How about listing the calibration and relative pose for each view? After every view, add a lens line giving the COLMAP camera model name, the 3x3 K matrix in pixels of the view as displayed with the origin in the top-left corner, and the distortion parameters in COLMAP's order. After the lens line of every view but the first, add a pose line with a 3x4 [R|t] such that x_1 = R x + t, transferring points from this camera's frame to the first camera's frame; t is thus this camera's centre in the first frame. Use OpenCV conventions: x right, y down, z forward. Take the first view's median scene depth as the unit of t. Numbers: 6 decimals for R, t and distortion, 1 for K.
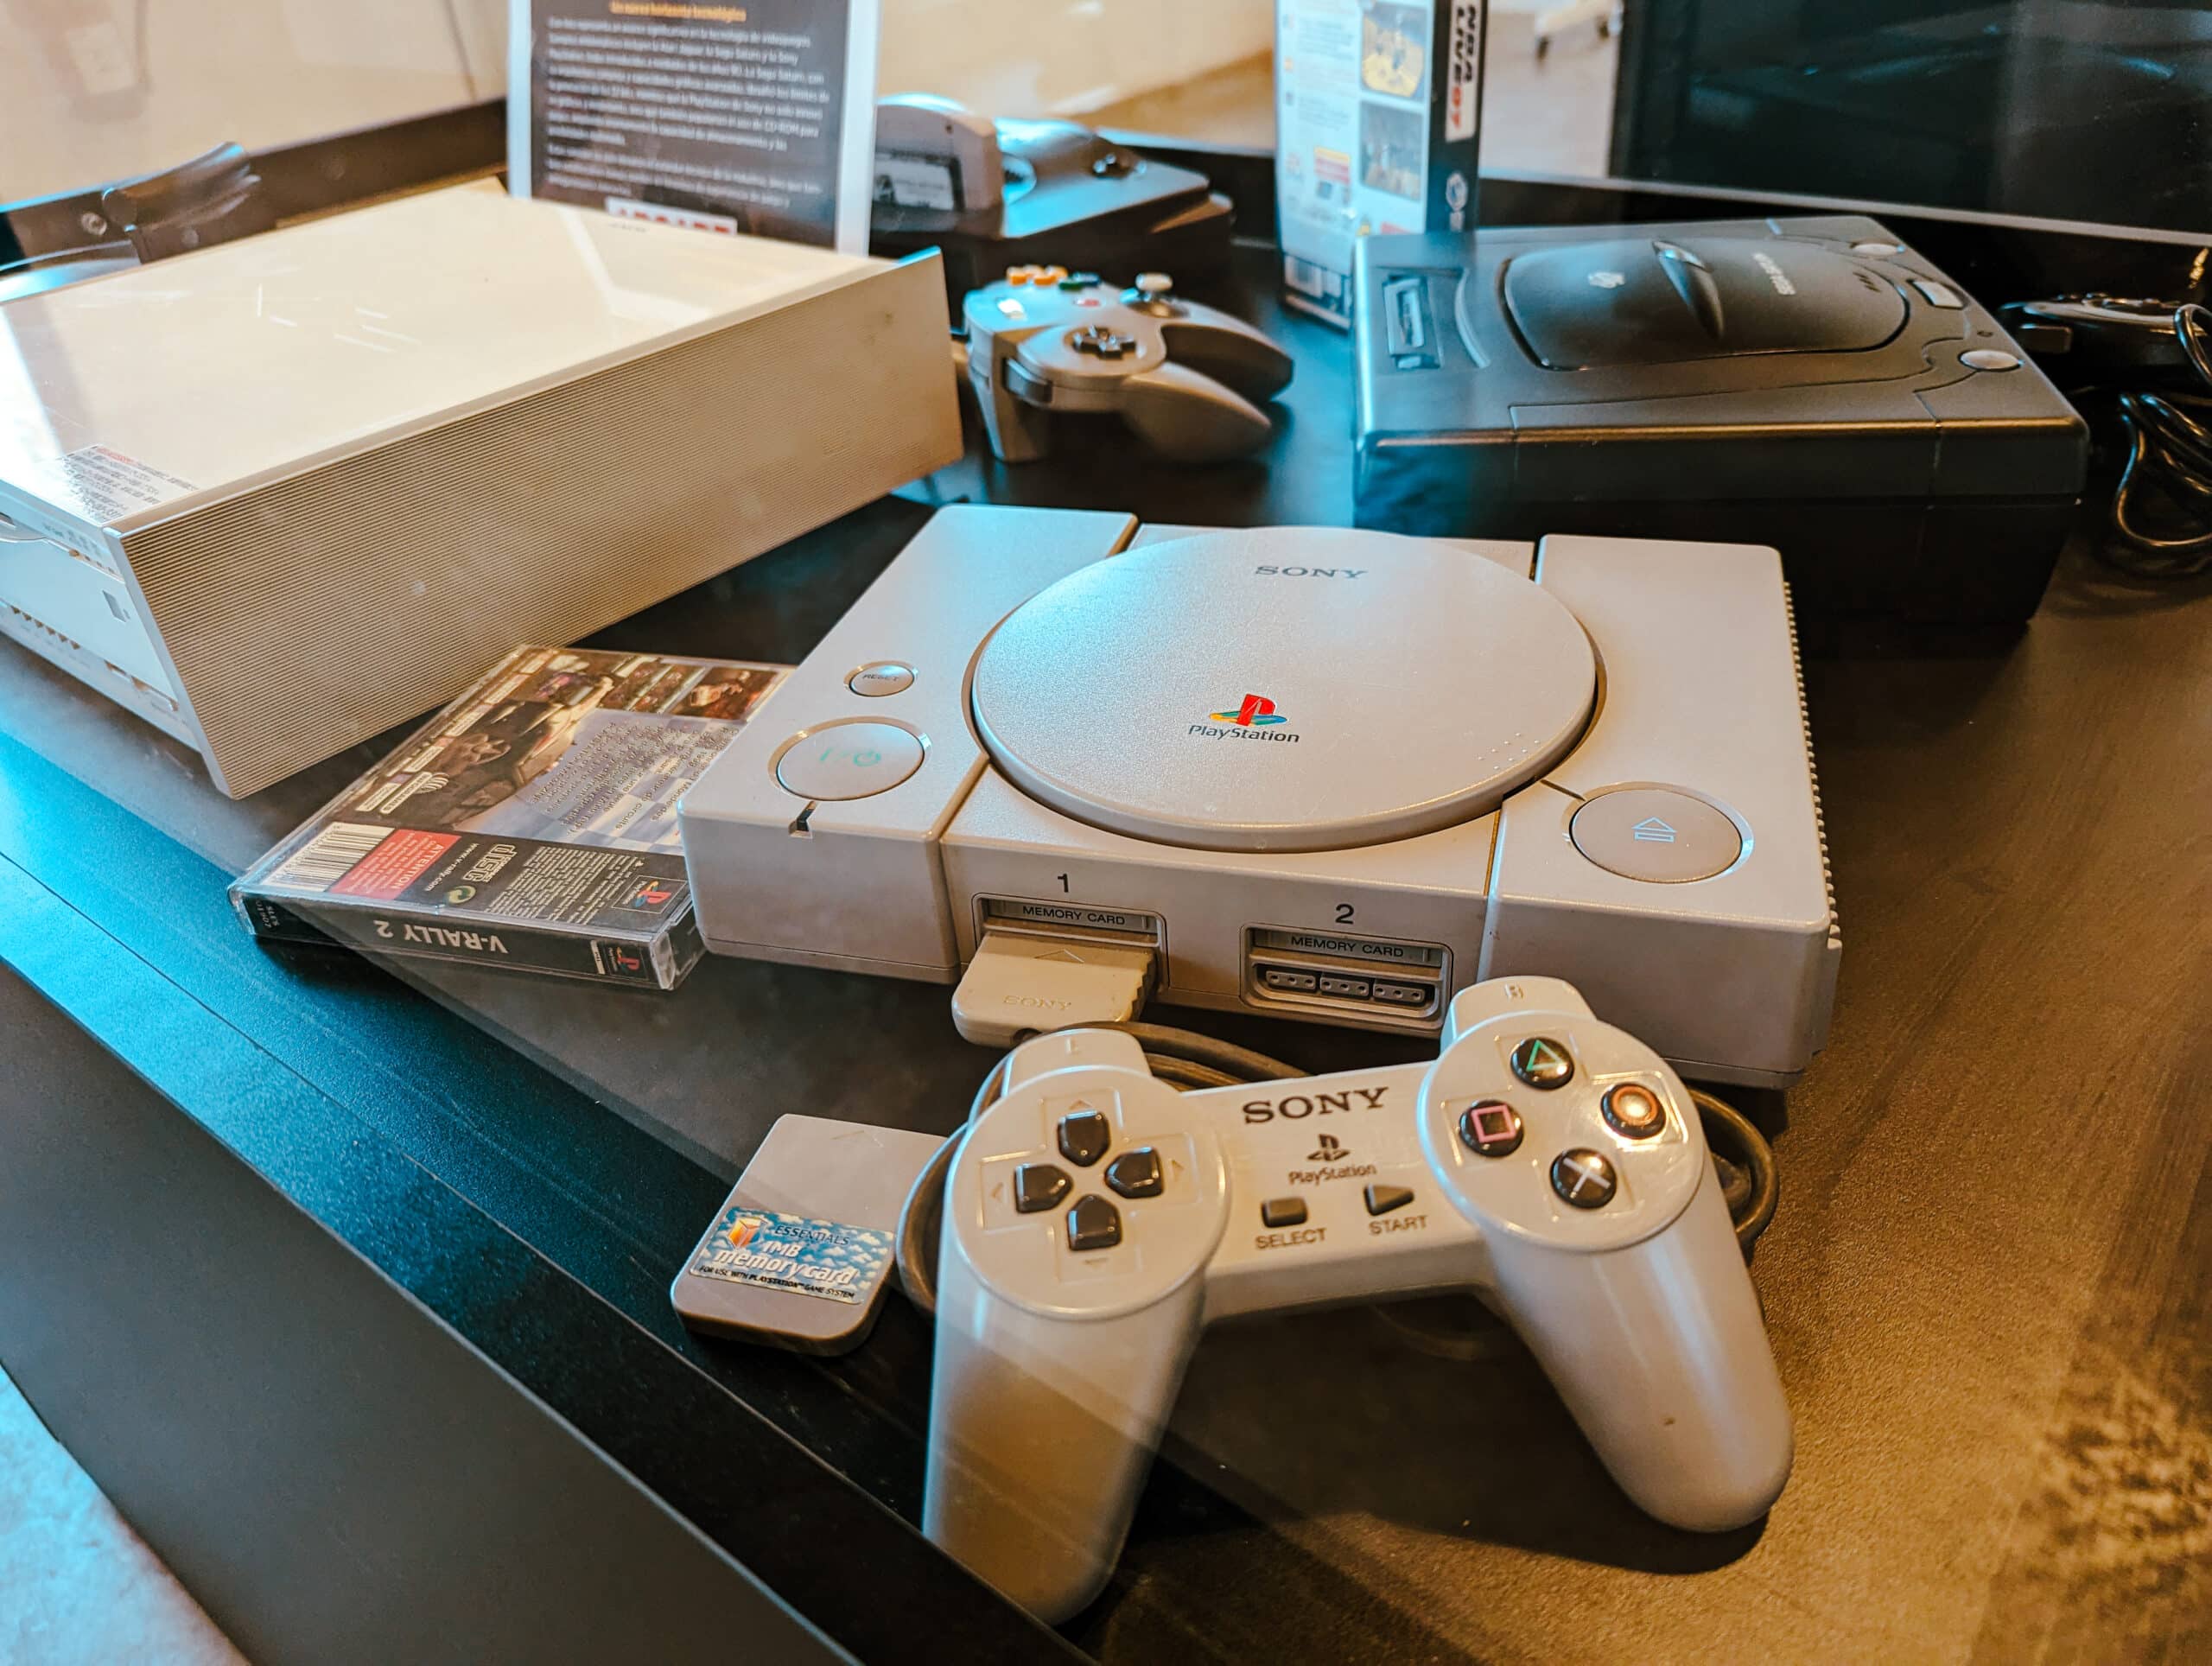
lens RADIAL K [[1554.9, 0, 1109.8], [0, 1554.9, 832.6], [0, 0, 1]] dist [0.060071, -0.036491]
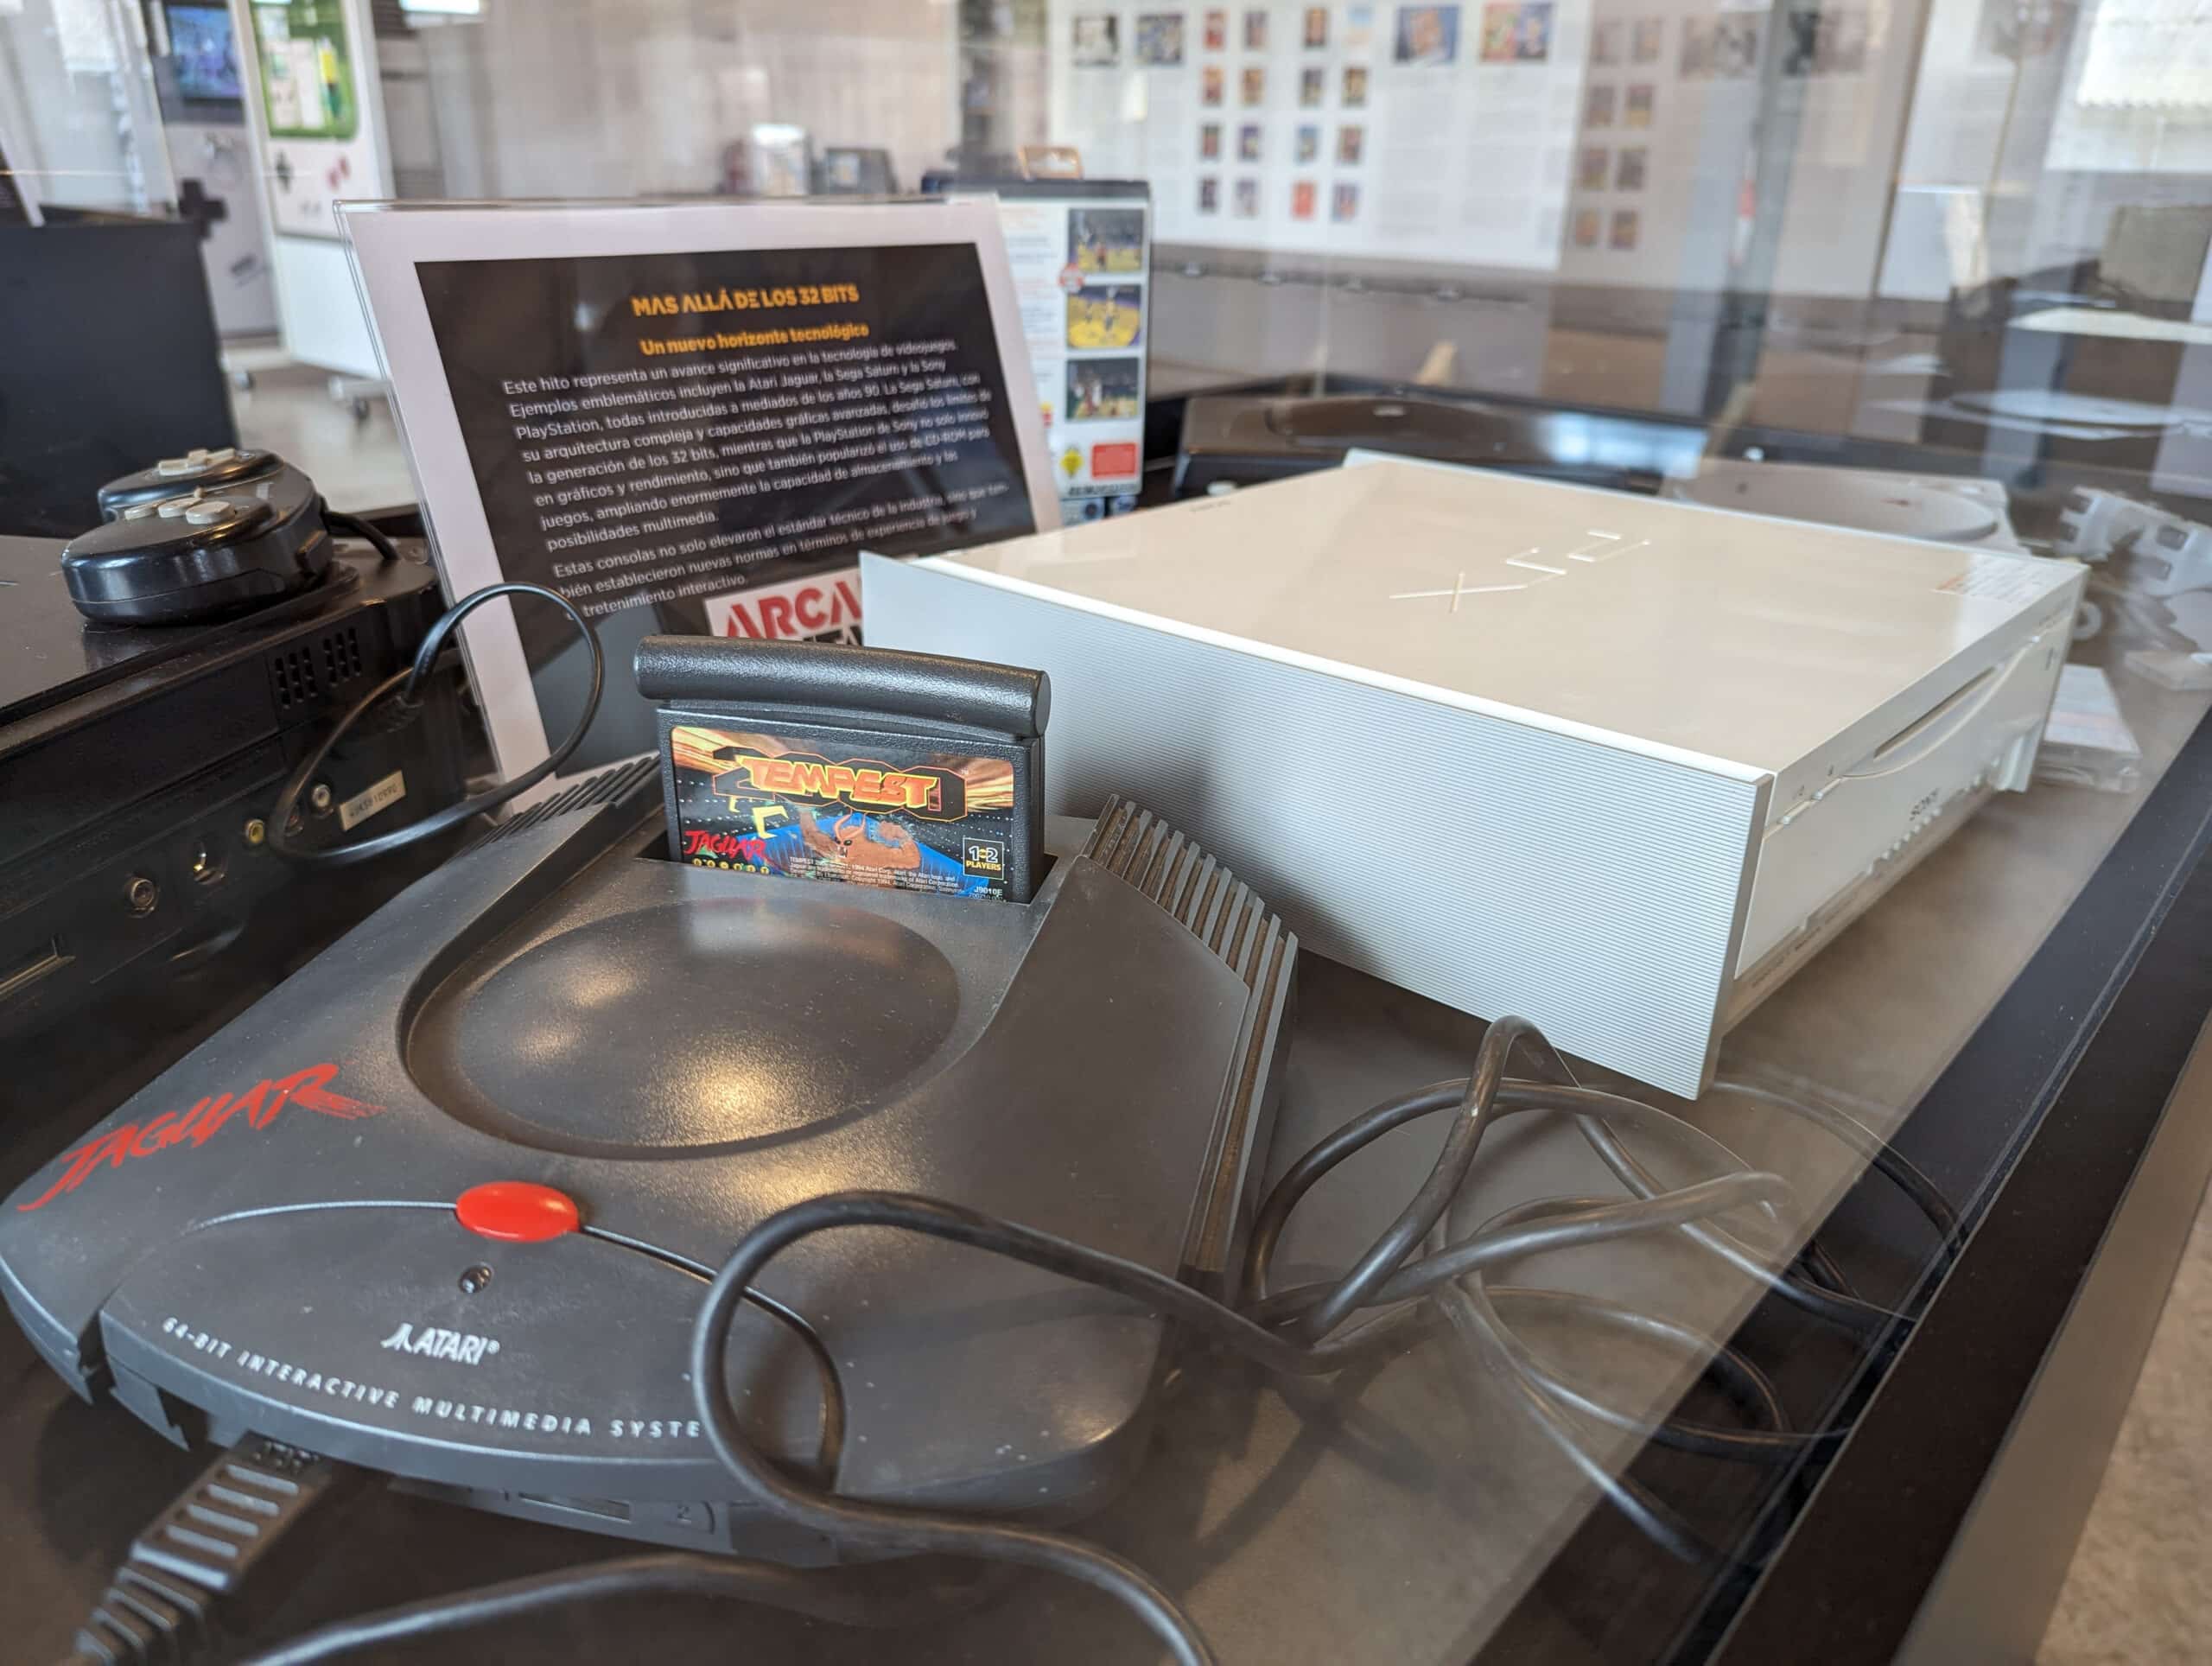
lens RADIAL K [[1554.9, 0, 1095.1], [0, 1554.9, 828.3], [0, 0, 1]] dist [0.060071, -0.036491]
pose [[0.054161, -0.340341, 0.938741, -1.103280], [0.552292, 0.793437, 0.255796, -0.451074], [-0.831890, 0.504605, 0.230941, 0.836705]]
